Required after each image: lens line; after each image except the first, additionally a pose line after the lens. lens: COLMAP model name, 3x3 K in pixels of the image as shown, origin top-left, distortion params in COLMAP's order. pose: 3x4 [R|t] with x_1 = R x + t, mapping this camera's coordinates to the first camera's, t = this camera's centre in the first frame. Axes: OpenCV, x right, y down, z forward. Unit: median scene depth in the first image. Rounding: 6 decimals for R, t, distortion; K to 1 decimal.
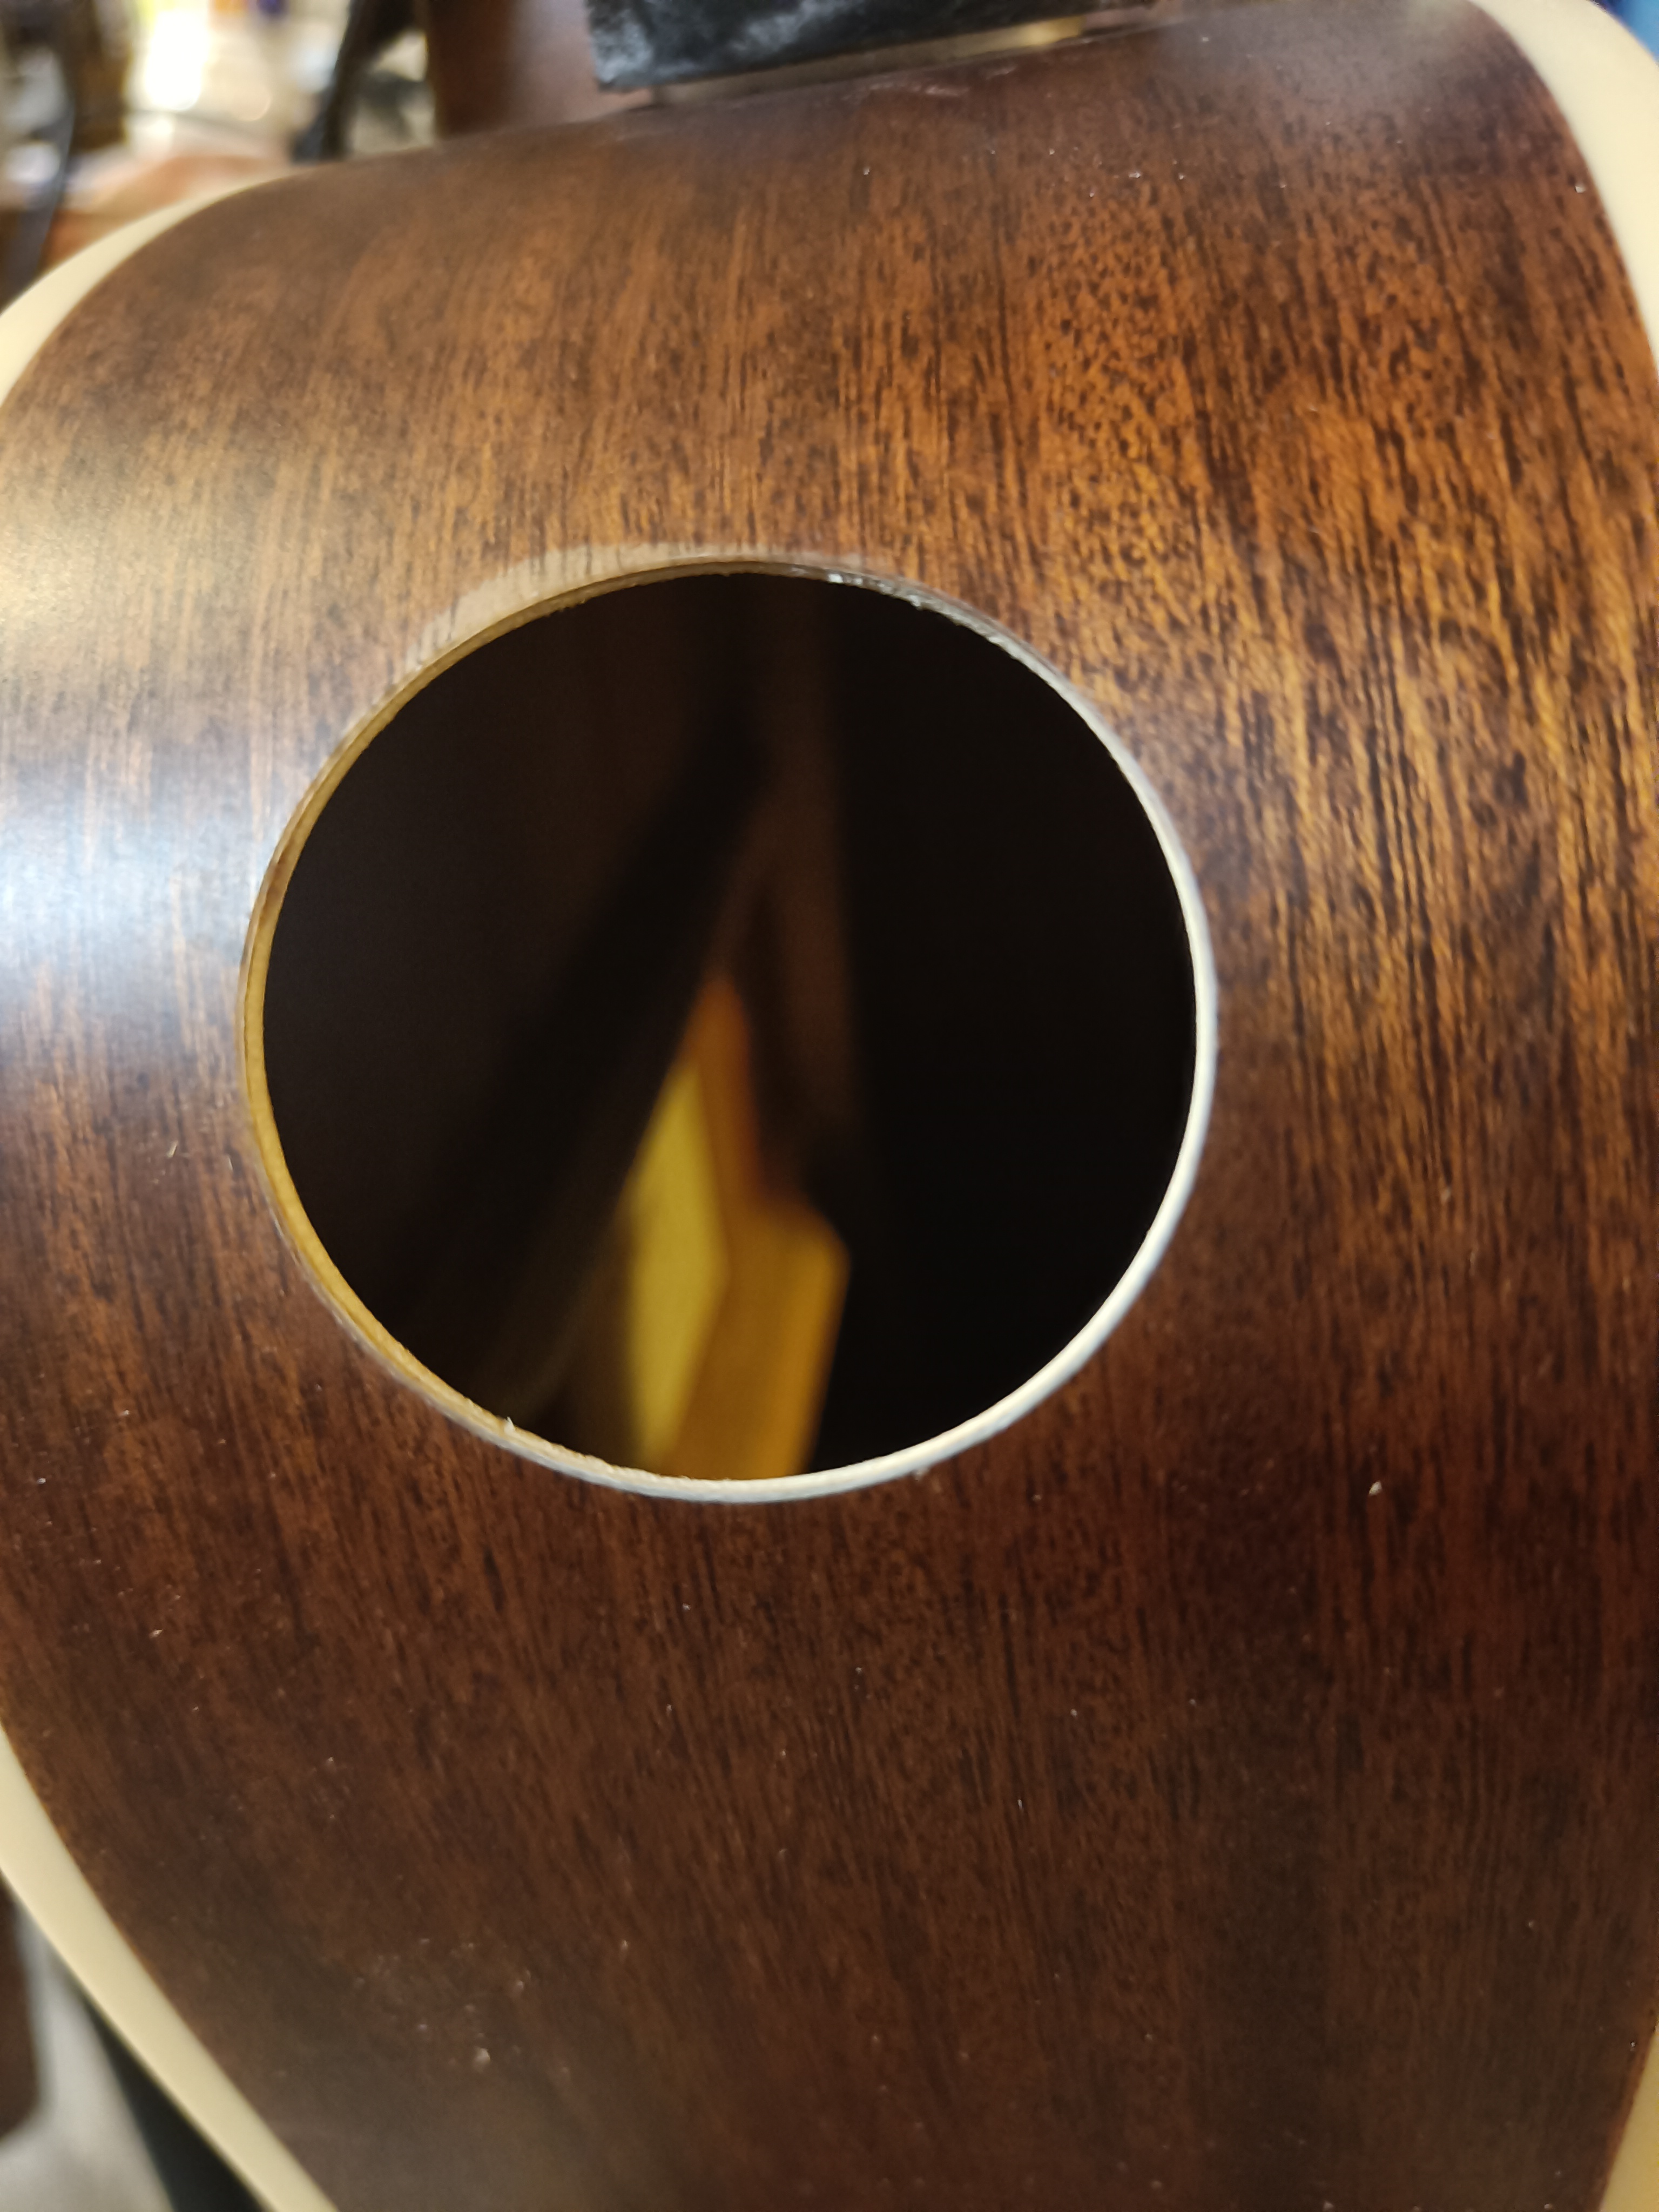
lens RADIAL K [[1710.3, 0, 835.0], [0, 1710.3, 1114.8], [0, 0, 1]] dist [-0.069155, -0.002077]
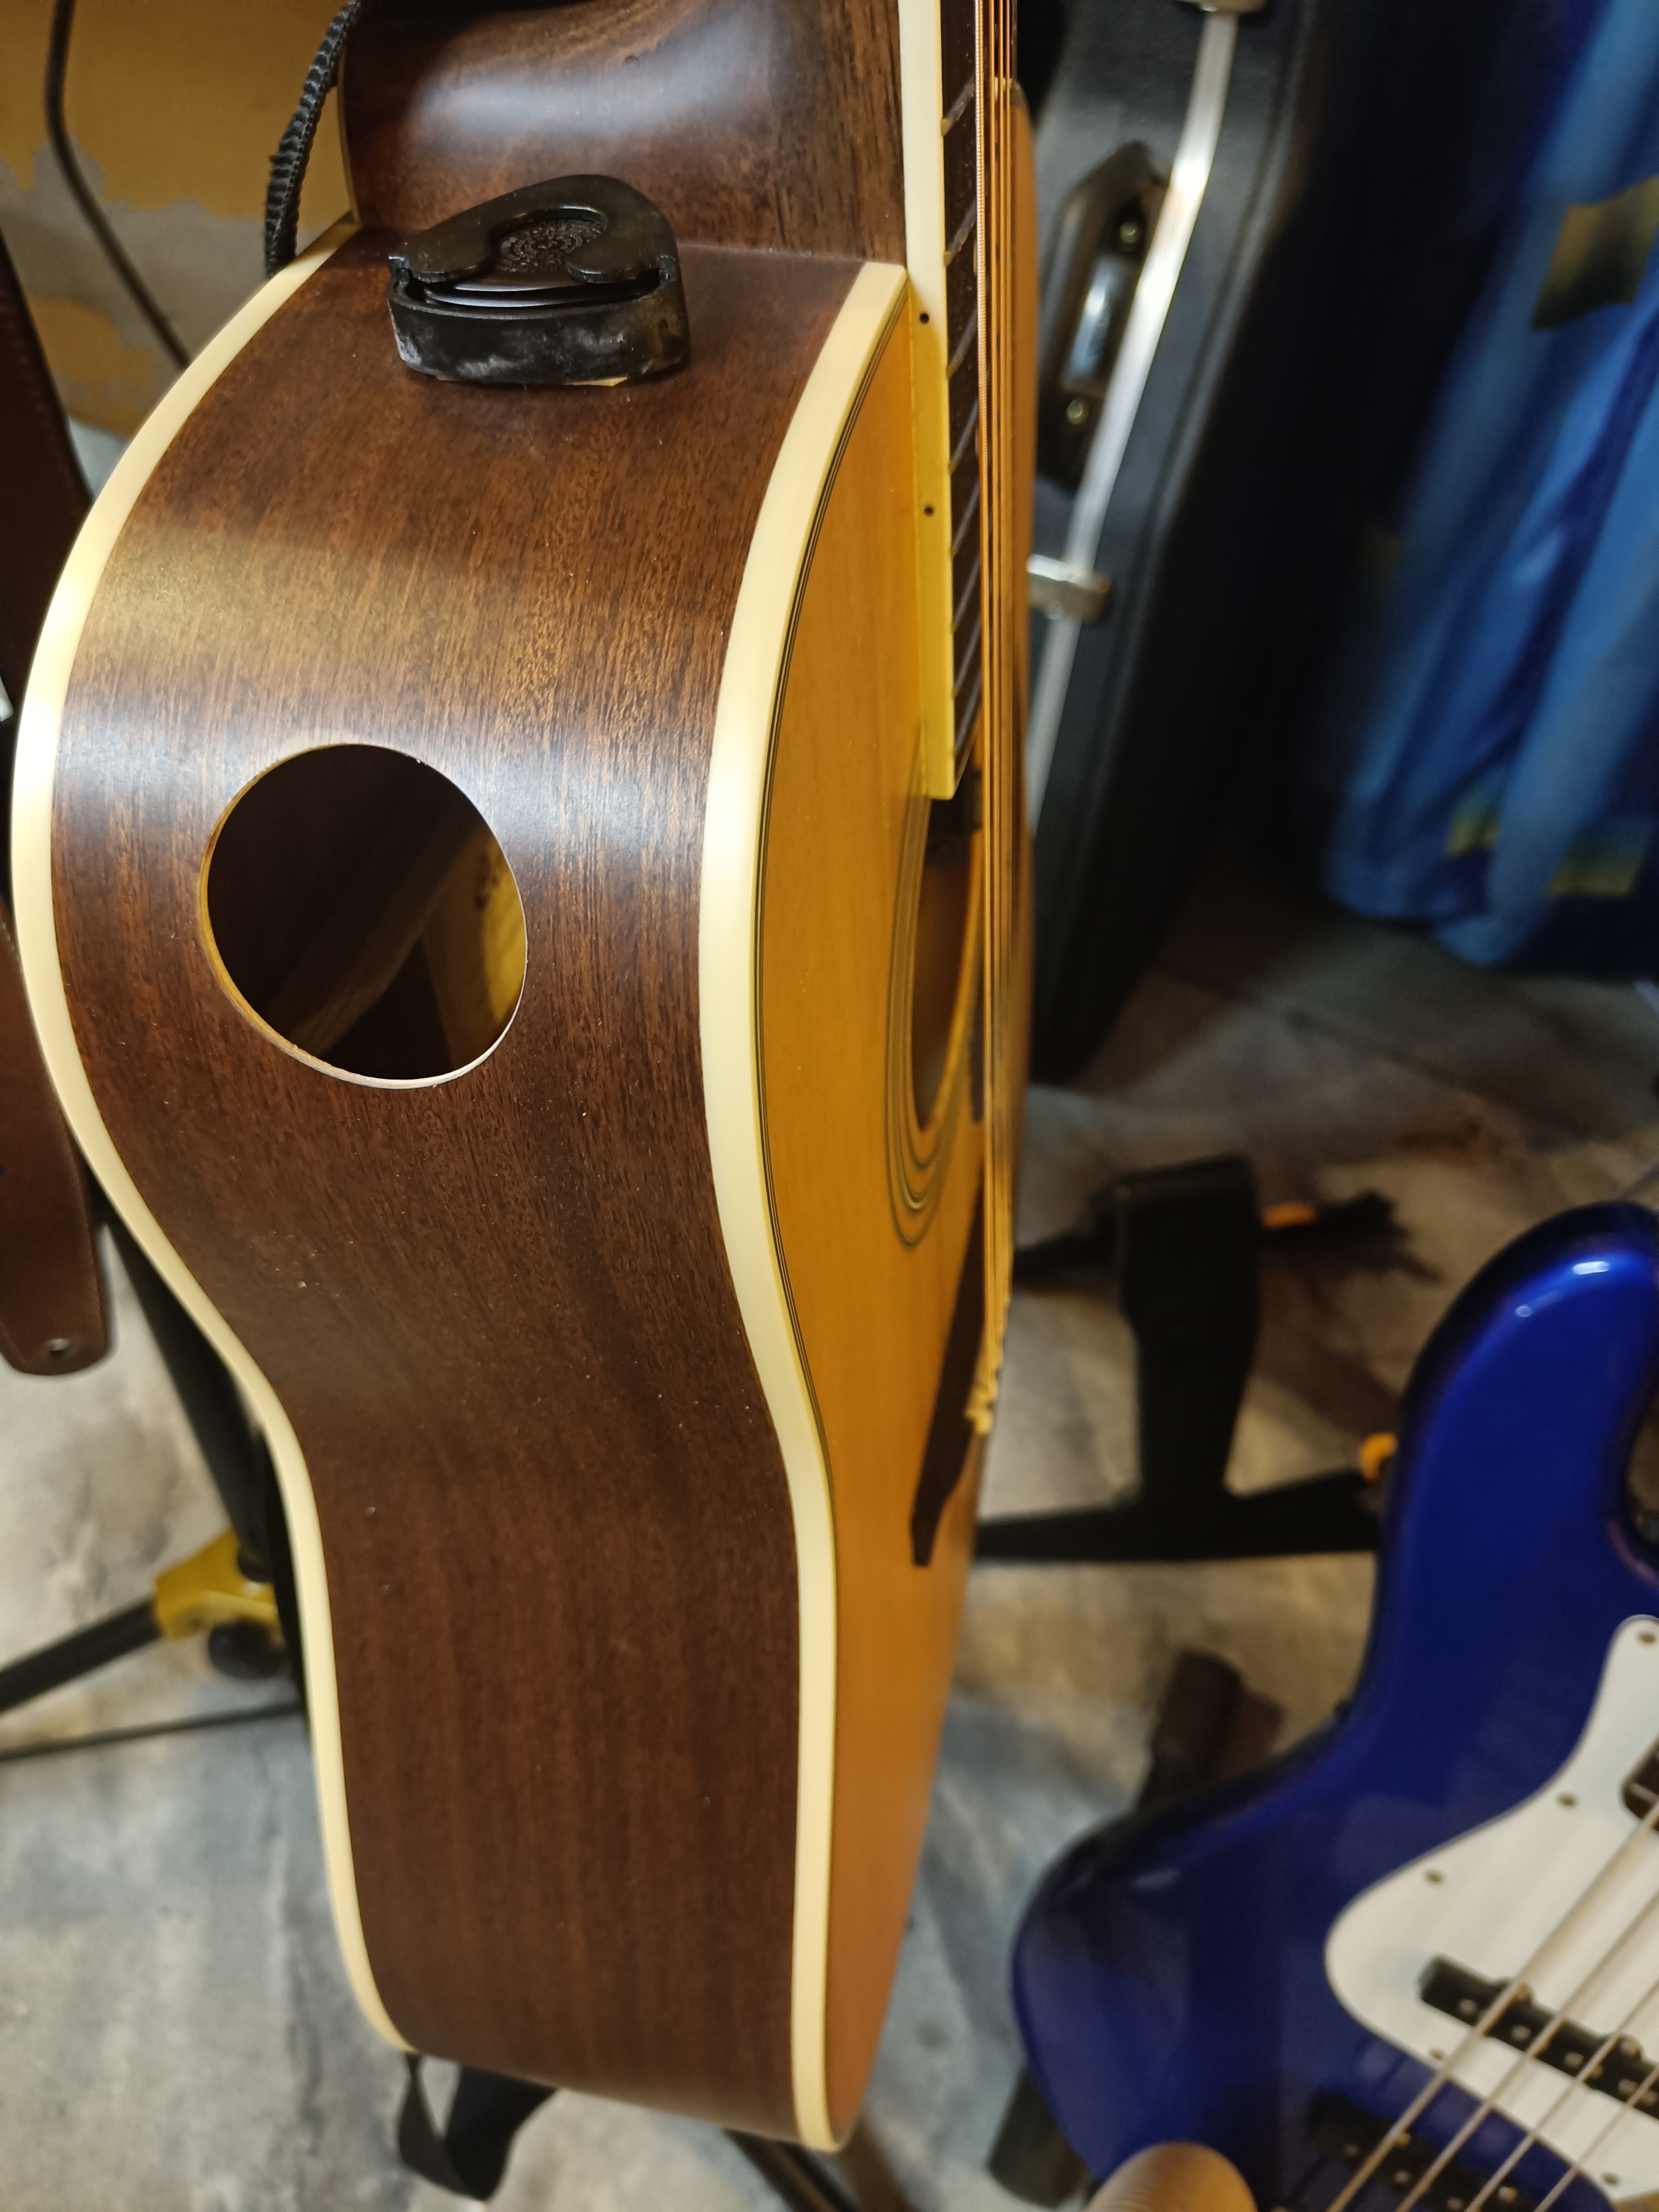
lens RADIAL K [[1710.3, 0, 835.0], [0, 1710.3, 1114.8], [0, 0, 1]] dist [-0.069155, -0.002077]
pose [[0.991822, 0.127456, -0.006636, 0.686287], [-0.119183, 0.943532, 0.309099, -0.648839], [0.045658, -0.305780, 0.951007, -1.548248]]
